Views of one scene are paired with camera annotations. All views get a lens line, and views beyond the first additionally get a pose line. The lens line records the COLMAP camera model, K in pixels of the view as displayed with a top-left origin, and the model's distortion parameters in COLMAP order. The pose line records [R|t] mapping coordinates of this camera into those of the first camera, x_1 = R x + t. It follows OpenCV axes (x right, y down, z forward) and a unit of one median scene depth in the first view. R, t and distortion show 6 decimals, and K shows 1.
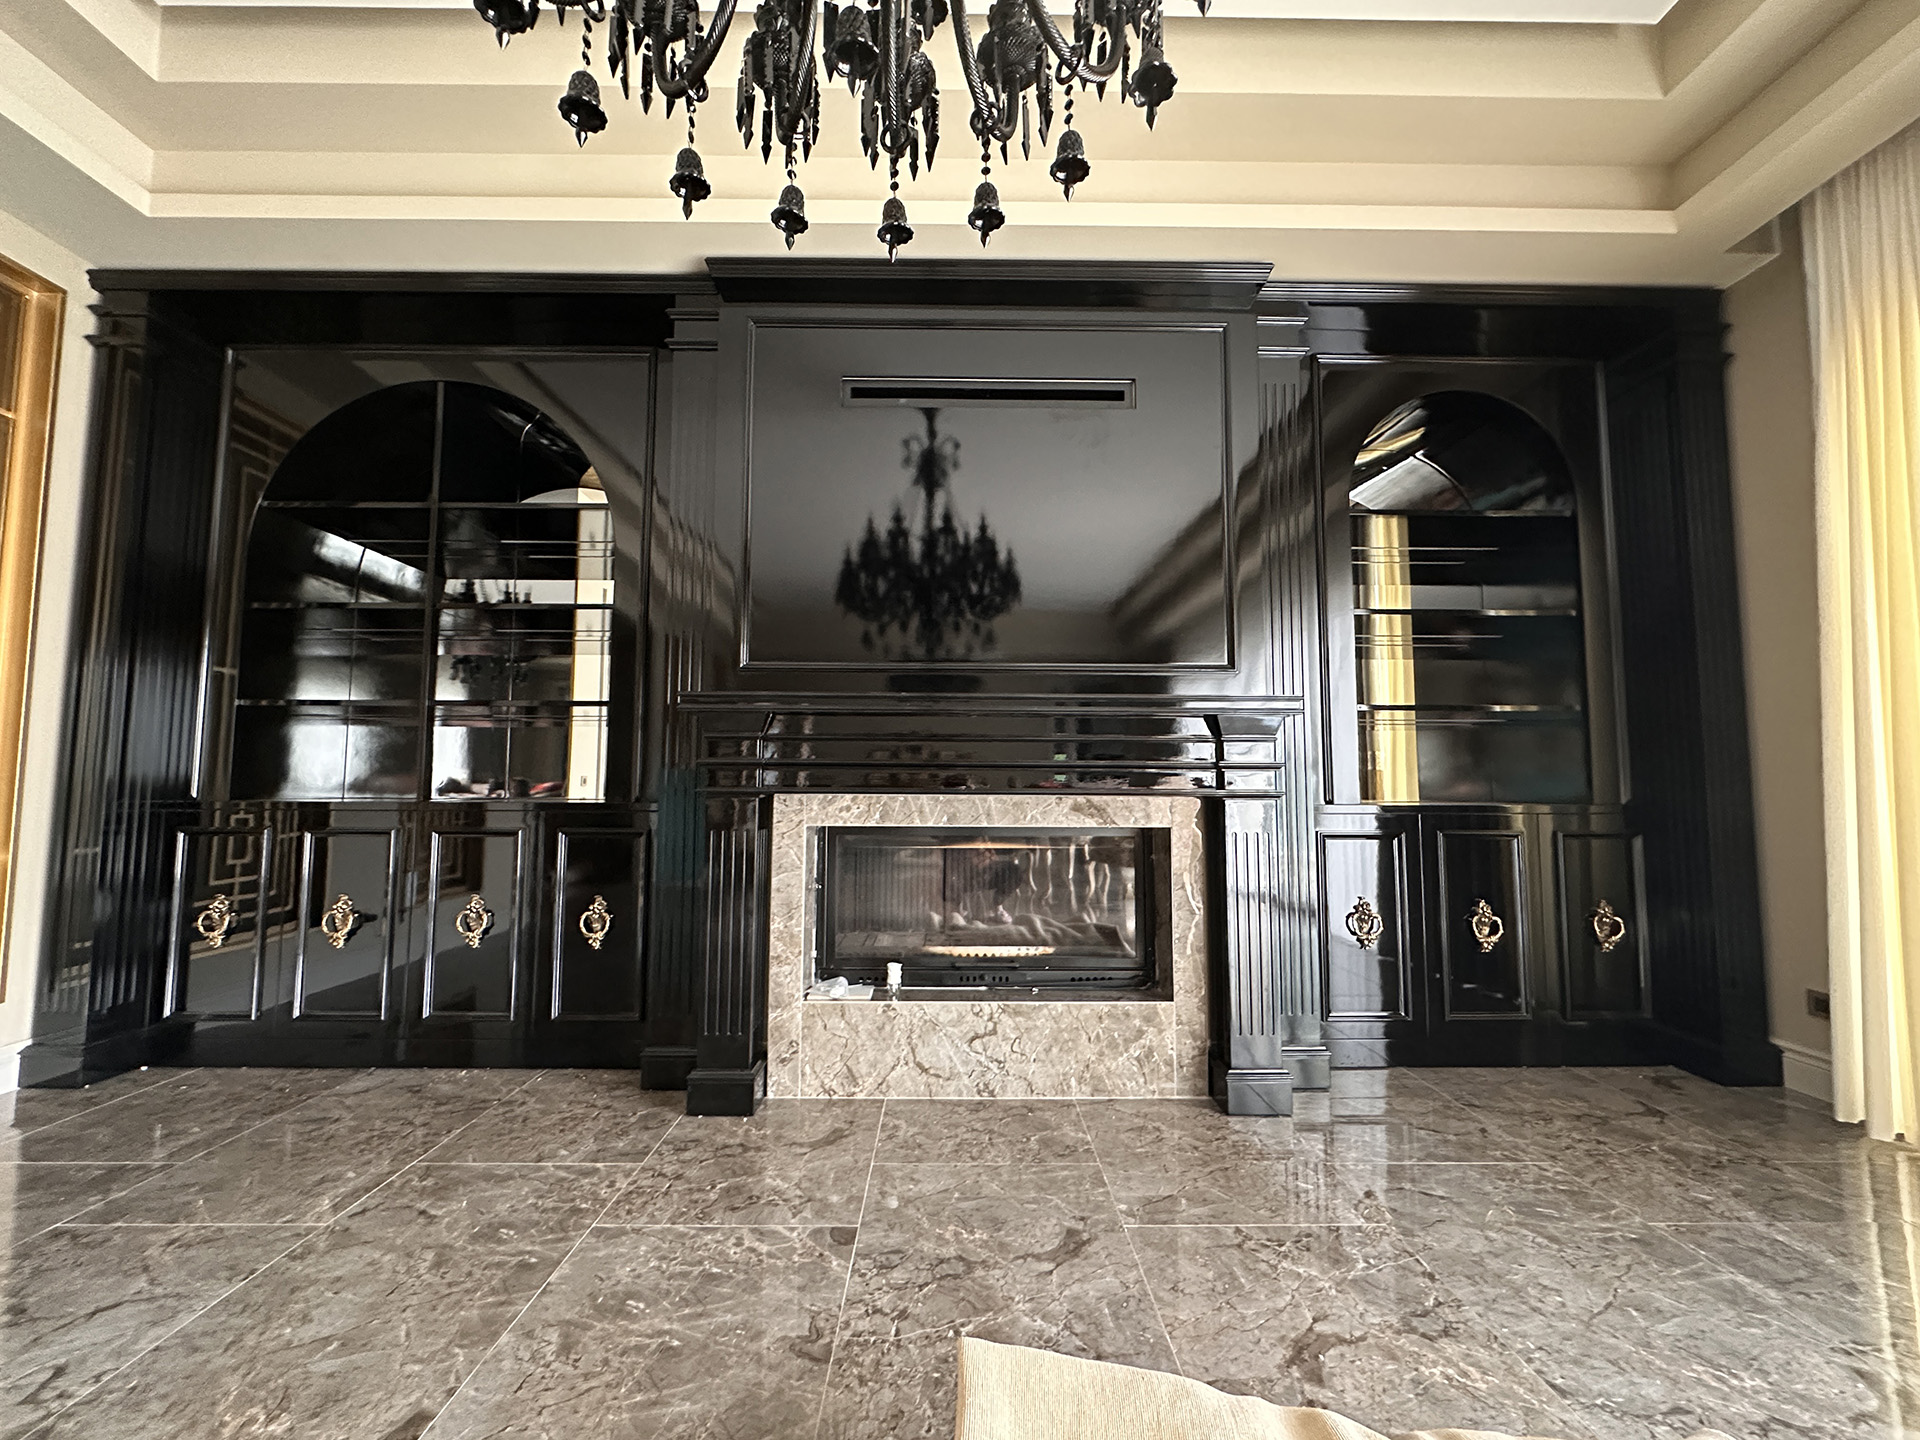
lens RADIAL K [[825.8, 0, 953.5], [0, 825.8, 793.8], [0, 0, 1]] dist [-0.002214, -0.000417]
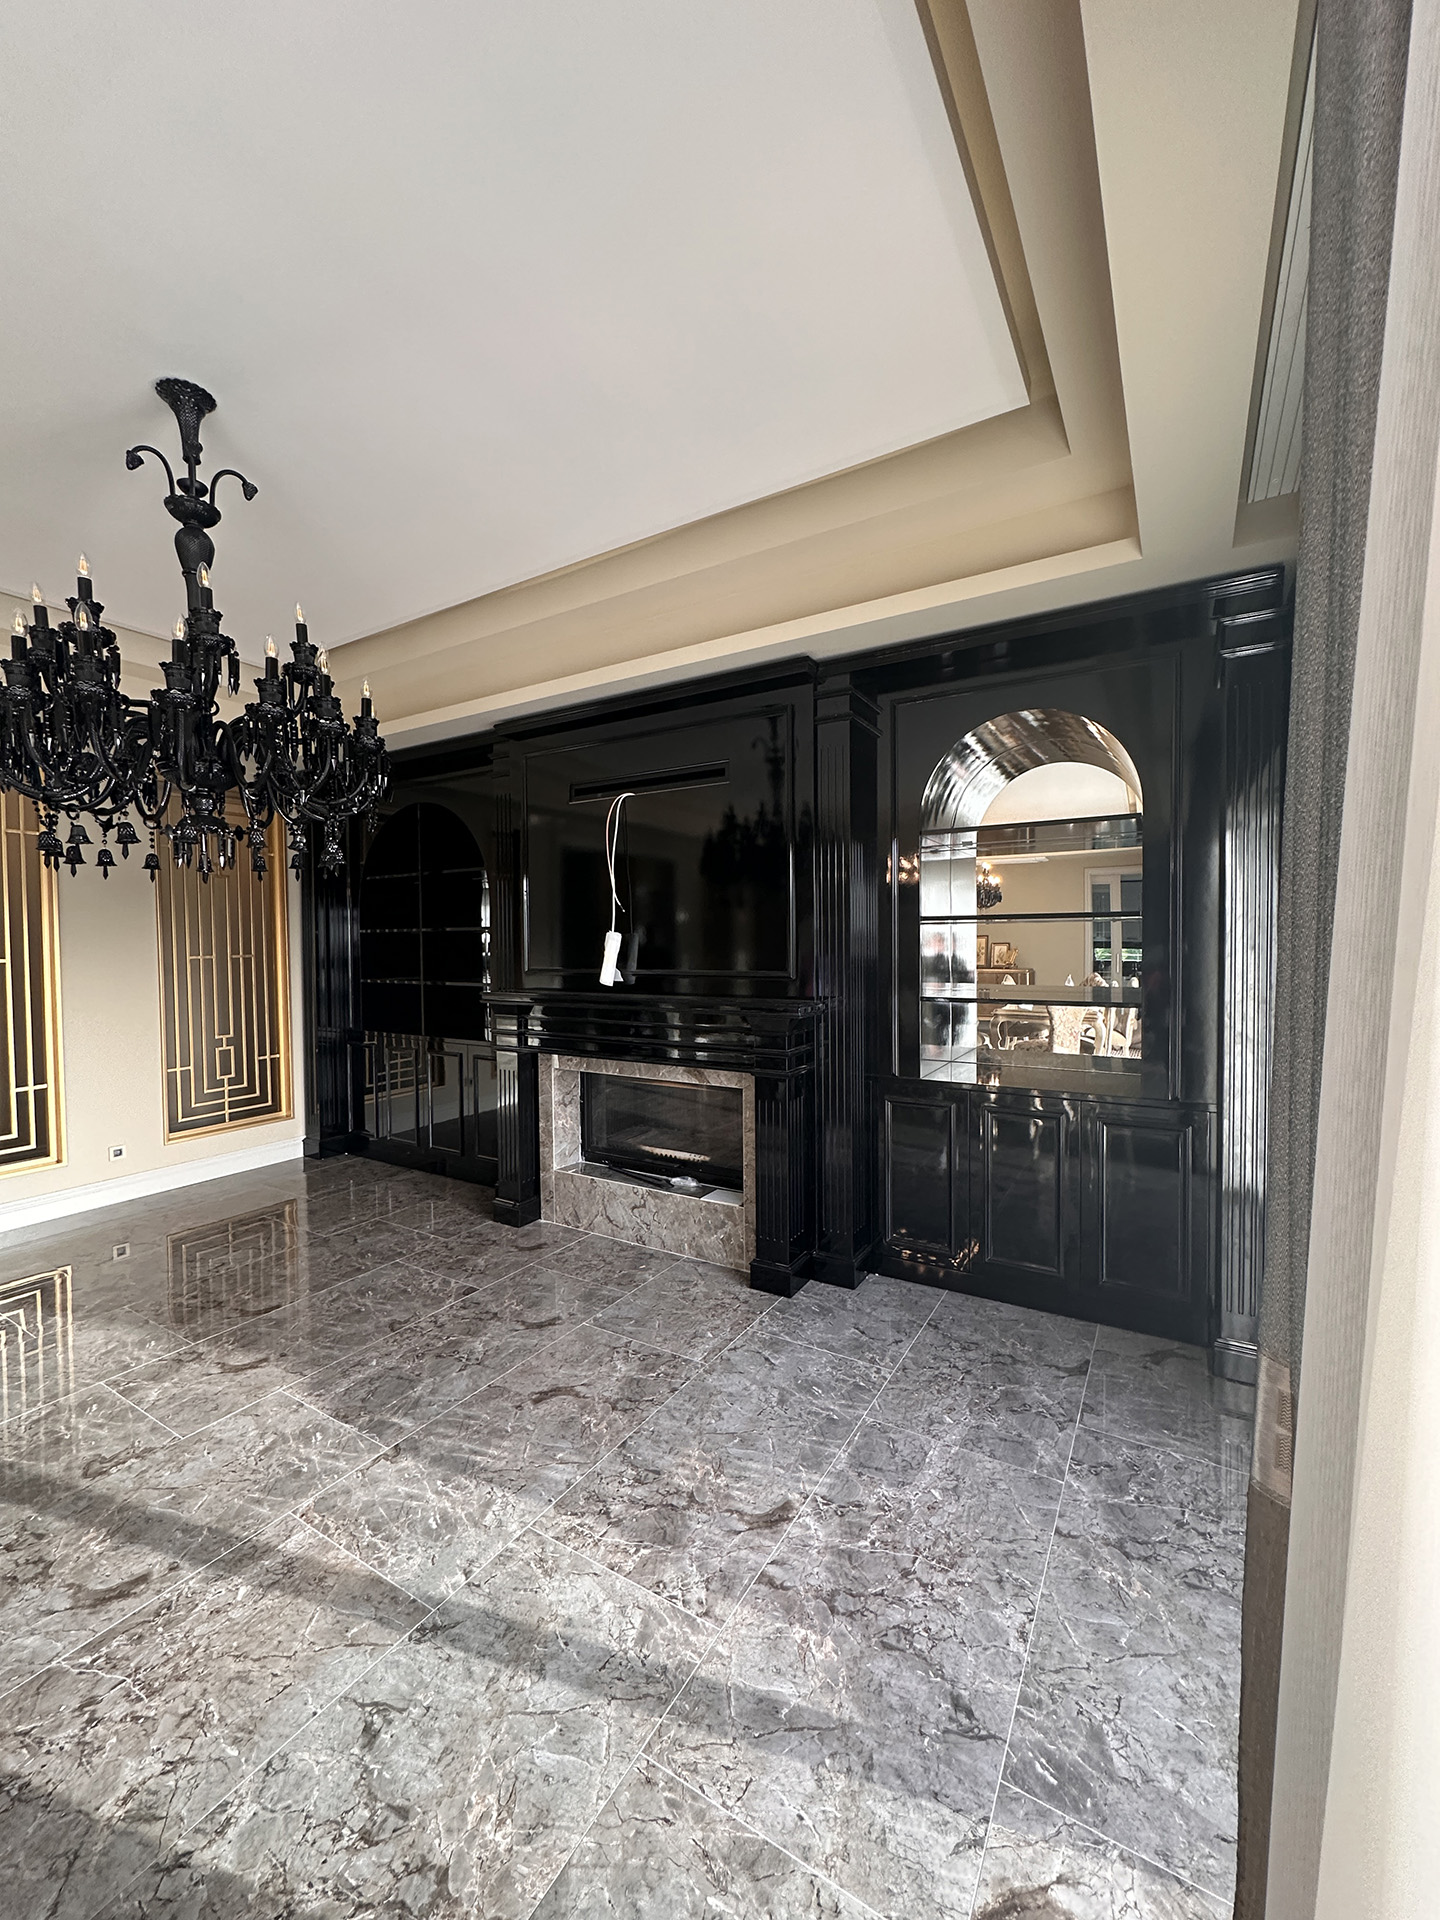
lens RADIAL K [[760.8, 0, 720.0], [0, 760.8, 960.0], [0, 0, 1]] dist [-0.001559, 0.000452]
pose [[0.853576, 0.006298, -0.520930, 0.947195], [0.001226, 0.999900, 0.014098, -0.211998], [0.520967, -0.012673, 0.853483, -0.185030]]
